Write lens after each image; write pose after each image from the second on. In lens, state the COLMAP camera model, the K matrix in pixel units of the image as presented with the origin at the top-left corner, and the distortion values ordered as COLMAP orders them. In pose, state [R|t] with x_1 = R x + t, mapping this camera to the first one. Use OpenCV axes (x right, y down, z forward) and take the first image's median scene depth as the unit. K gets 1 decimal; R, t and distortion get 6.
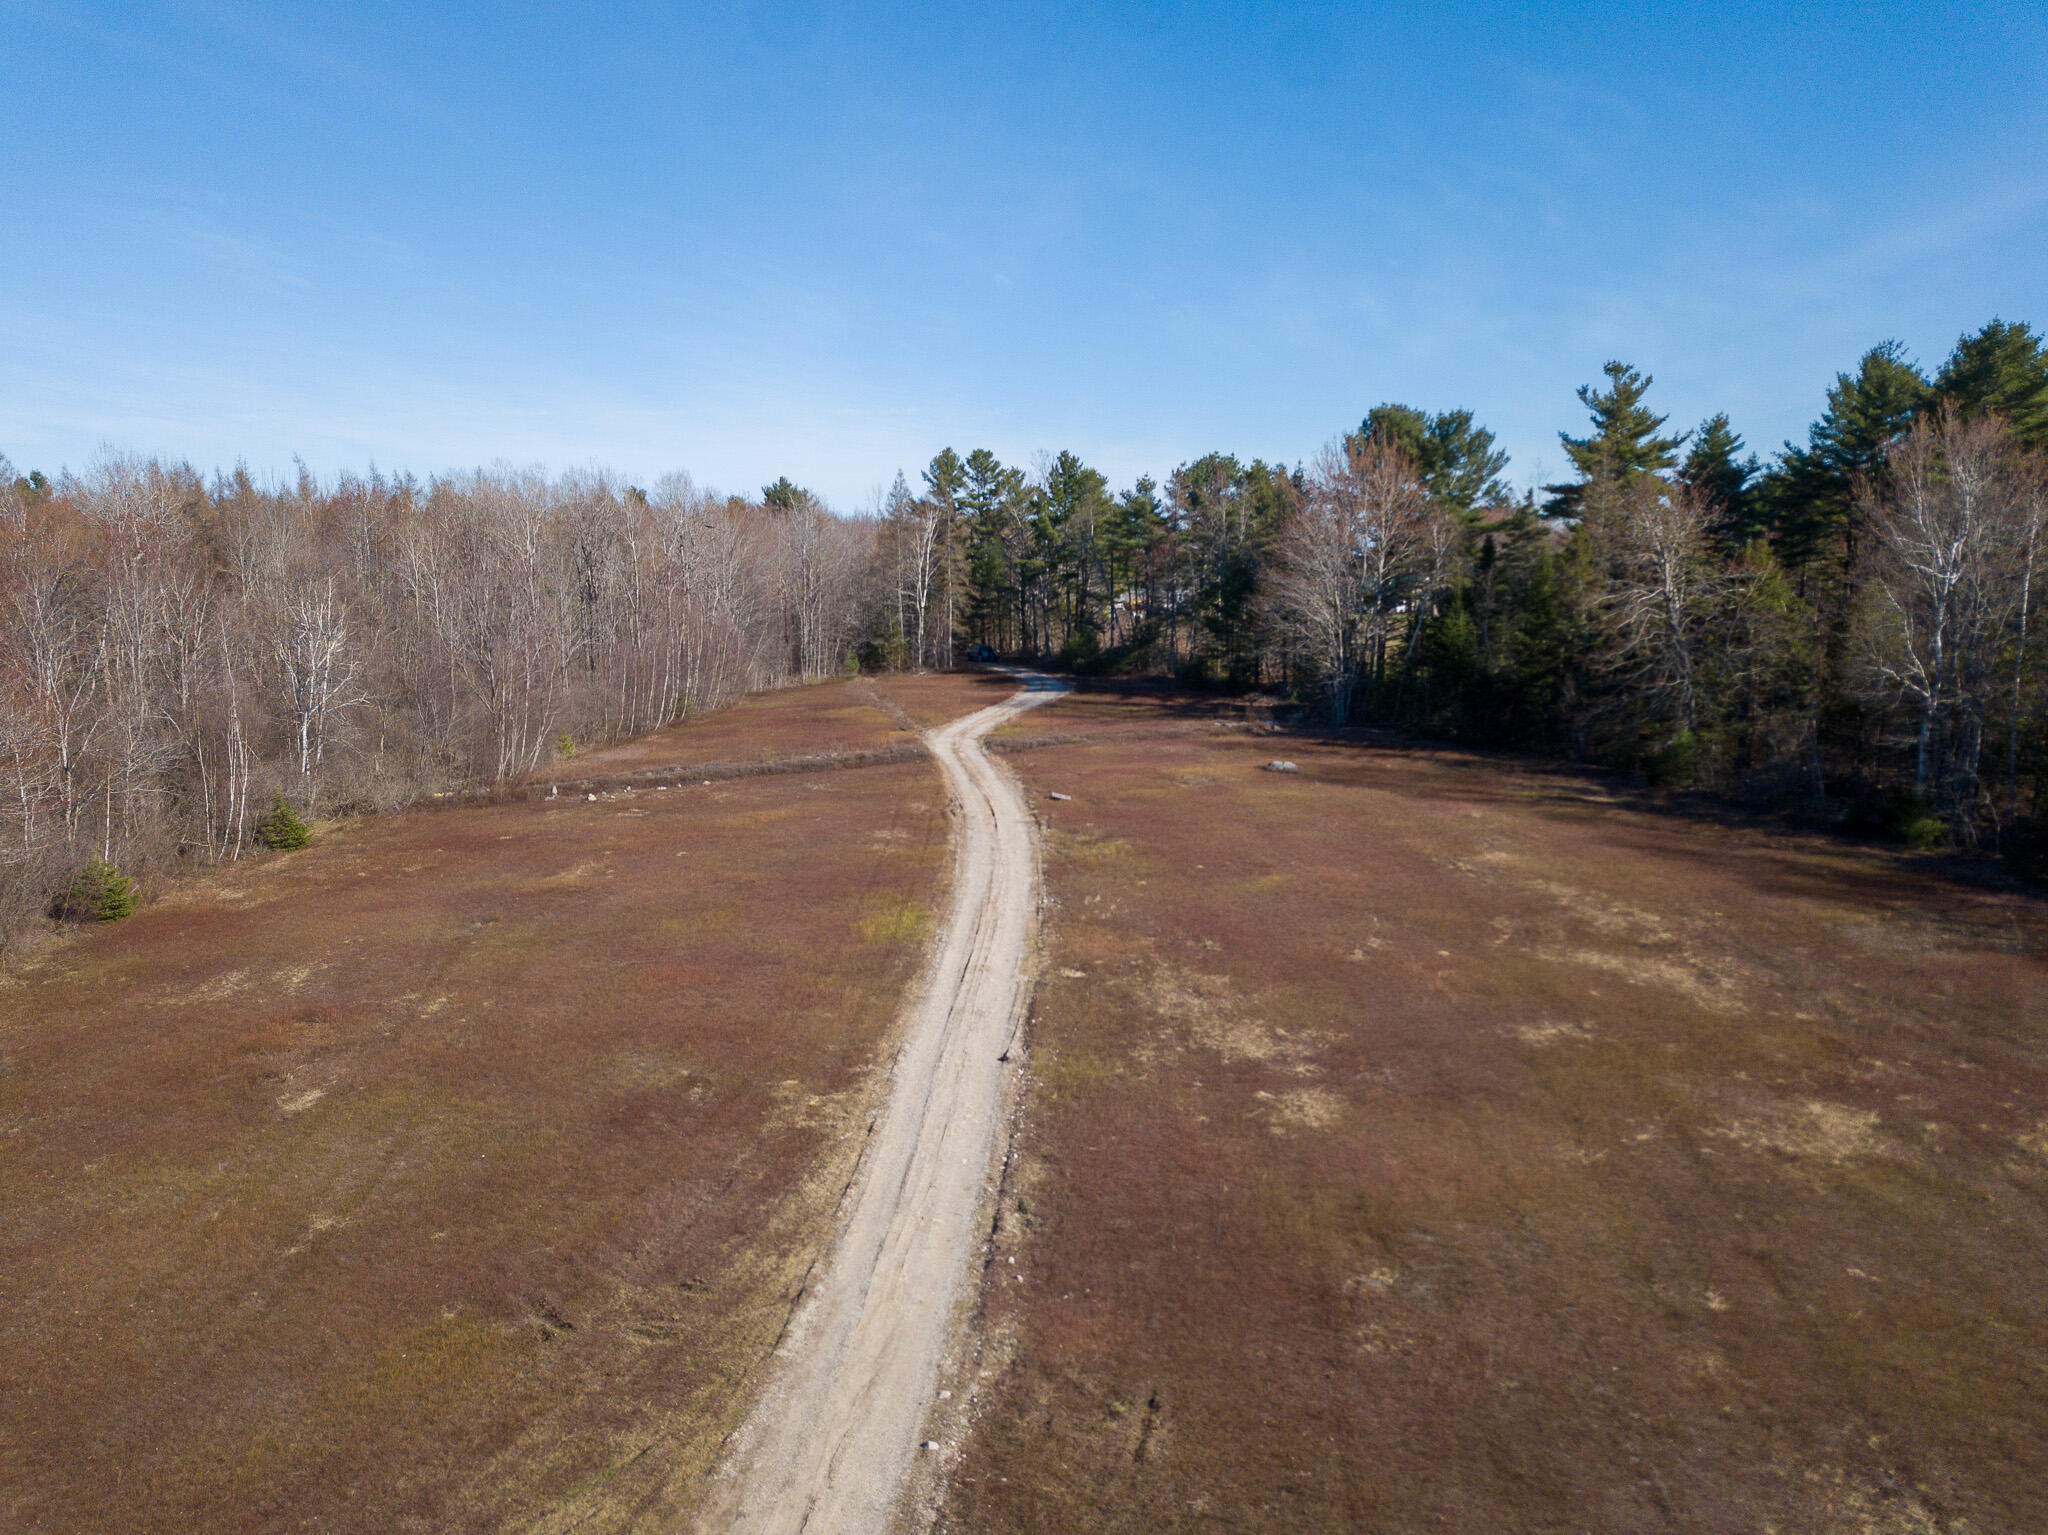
lens RADIAL K [[1564.0, 0, 1024.0], [0, 1564.0, 767.5], [0, 0, 1]] dist [0.009419, 0.006299]
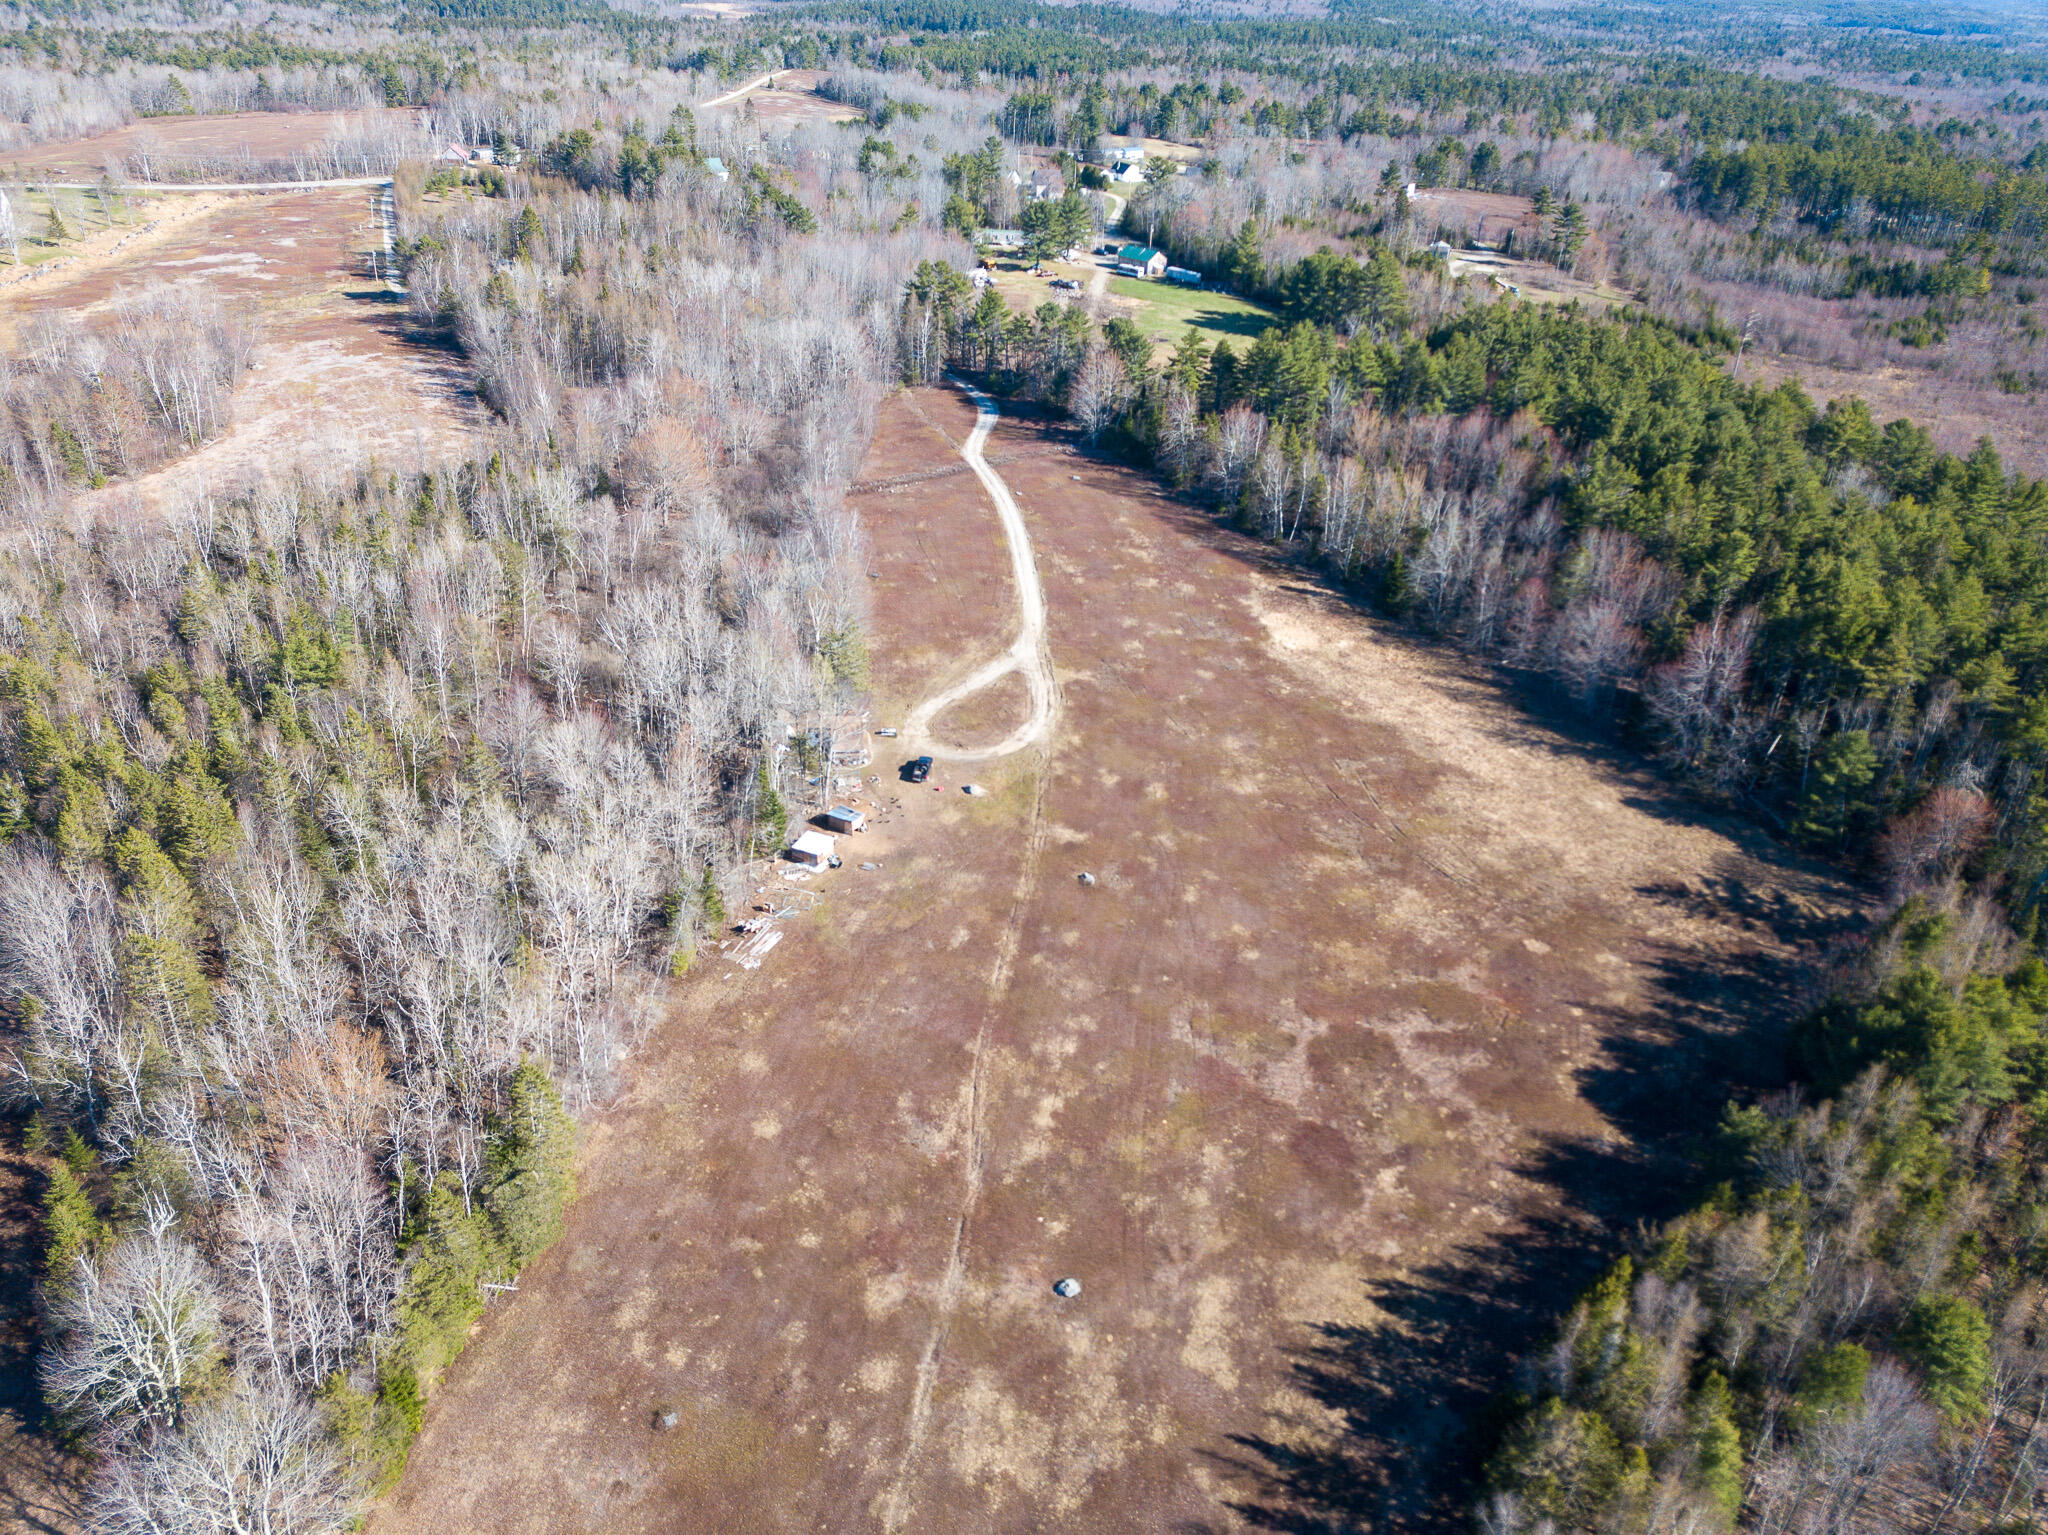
lens RADIAL K [[1564.0, 0, 1024.0], [0, 1564.0, 767.5], [0, 0, 1]] dist [0.009419, 0.006299]
pose [[0.990682, -0.026437, 0.133606, -0.848285], [-0.023228, 0.933812, 0.357009, -1.241021], [-0.134201, -0.356786, 0.924496, -4.764943]]
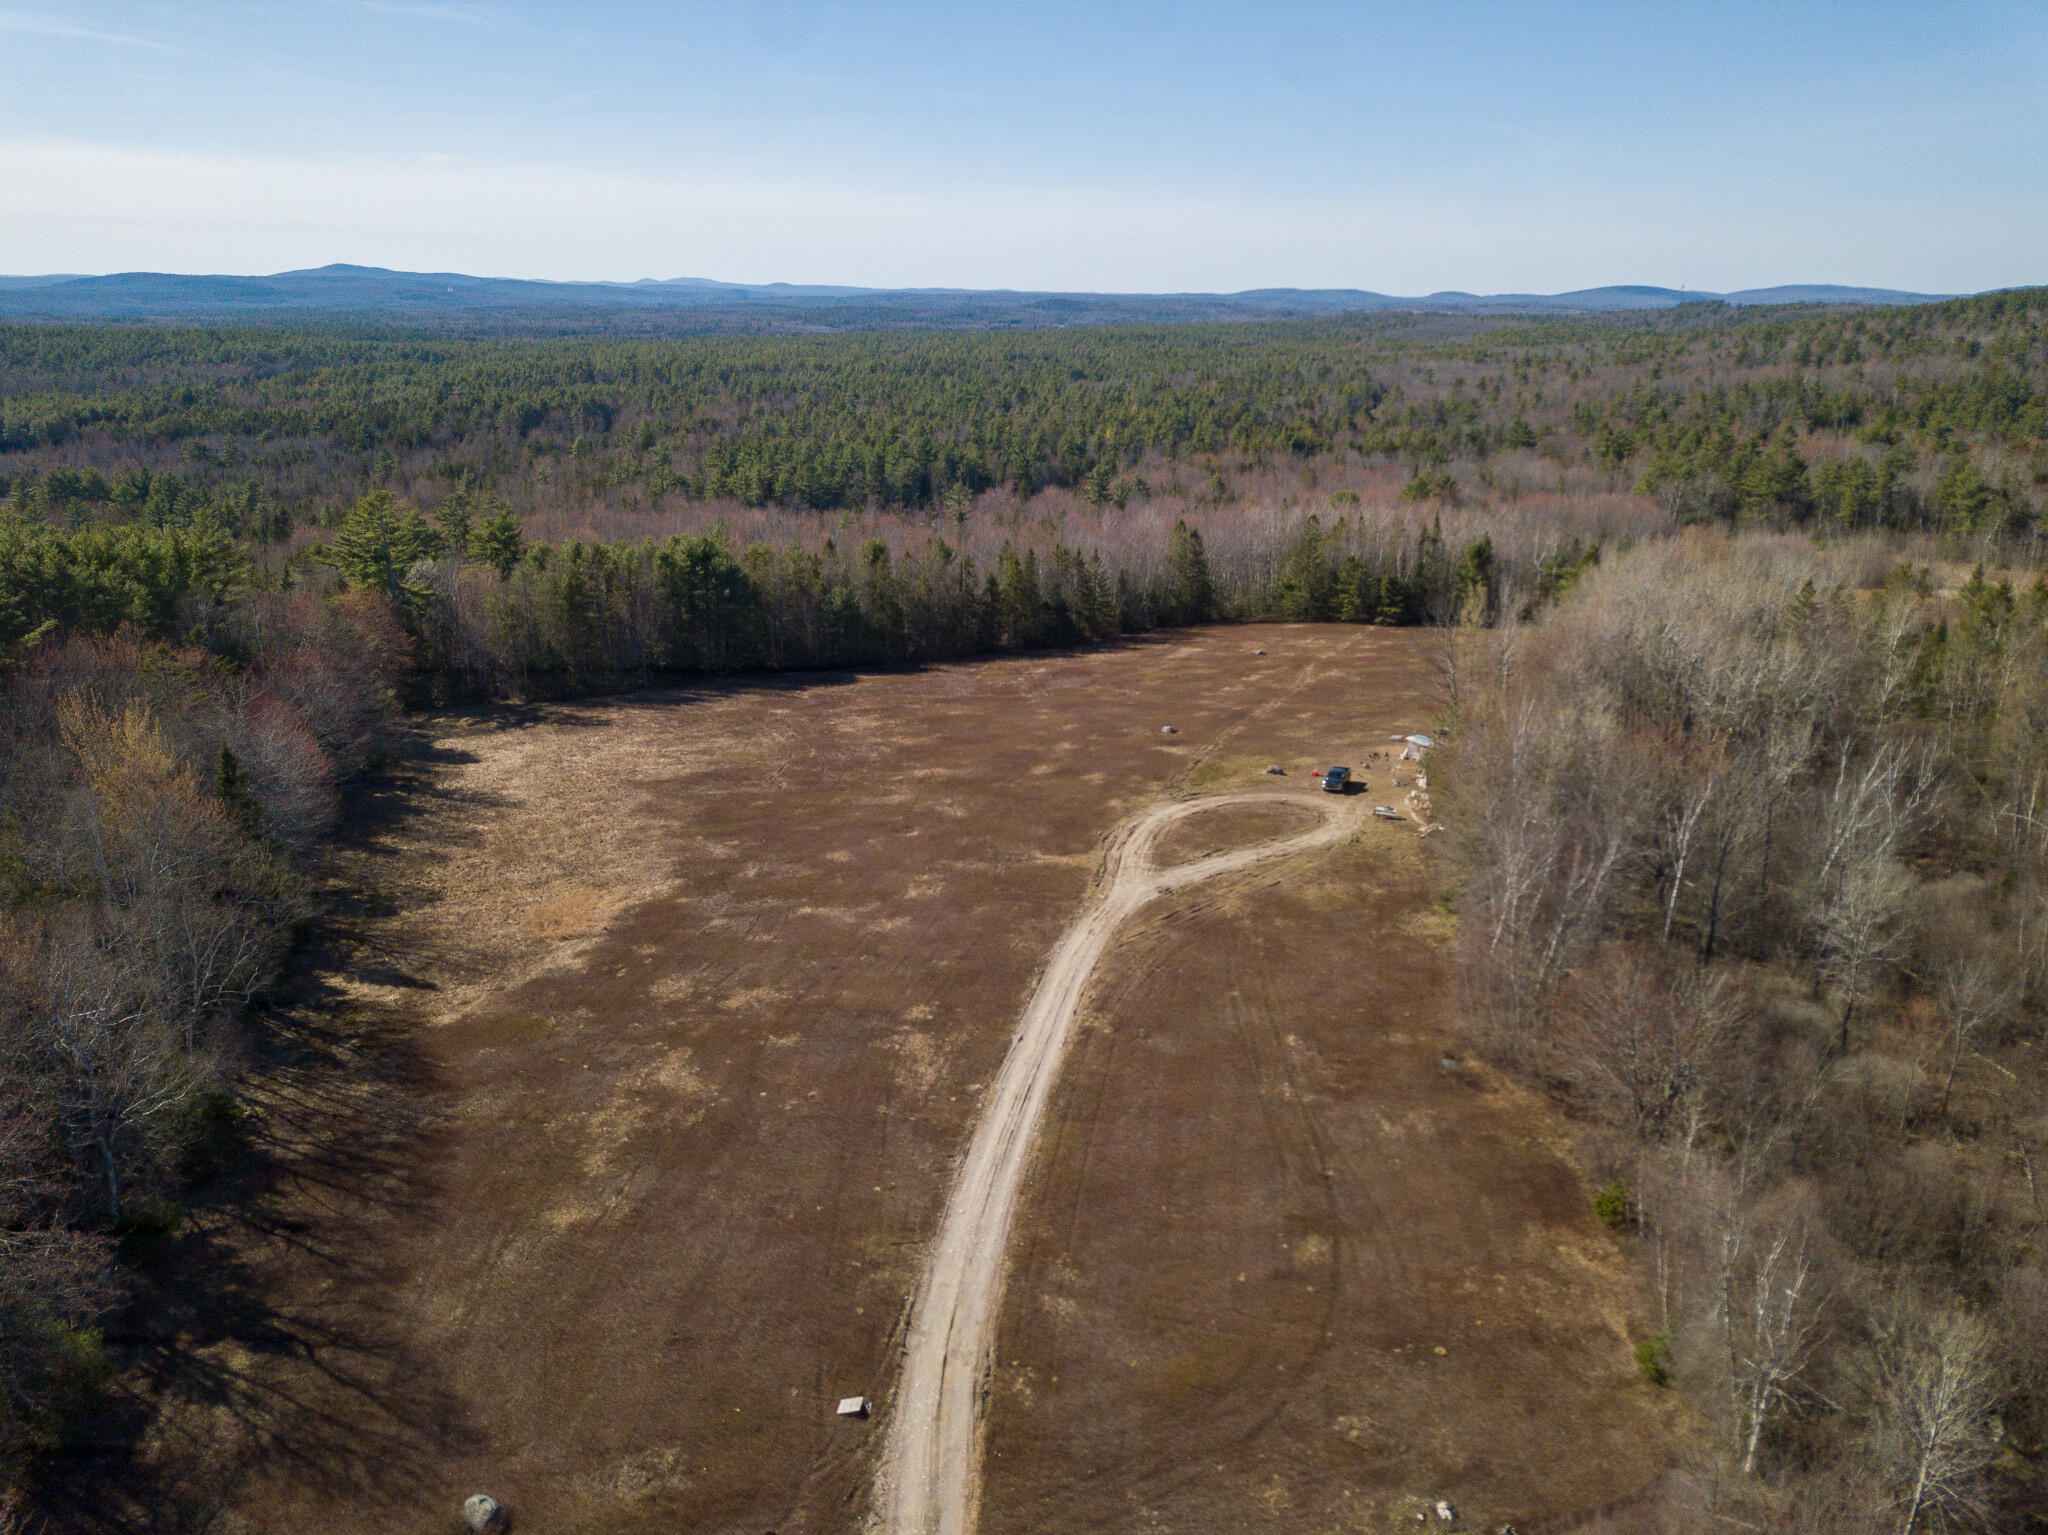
lens RADIAL K [[1564.0, 0, 1024.0], [0, 1564.0, 767.5], [0, 0, 1]] dist [0.009419, 0.006299]
pose [[-0.991423, -0.034181, 0.126143, -0.279454], [0.021015, 0.910941, 0.412000, -1.084370], [-0.128992, 0.411117, -0.902410, 2.721177]]
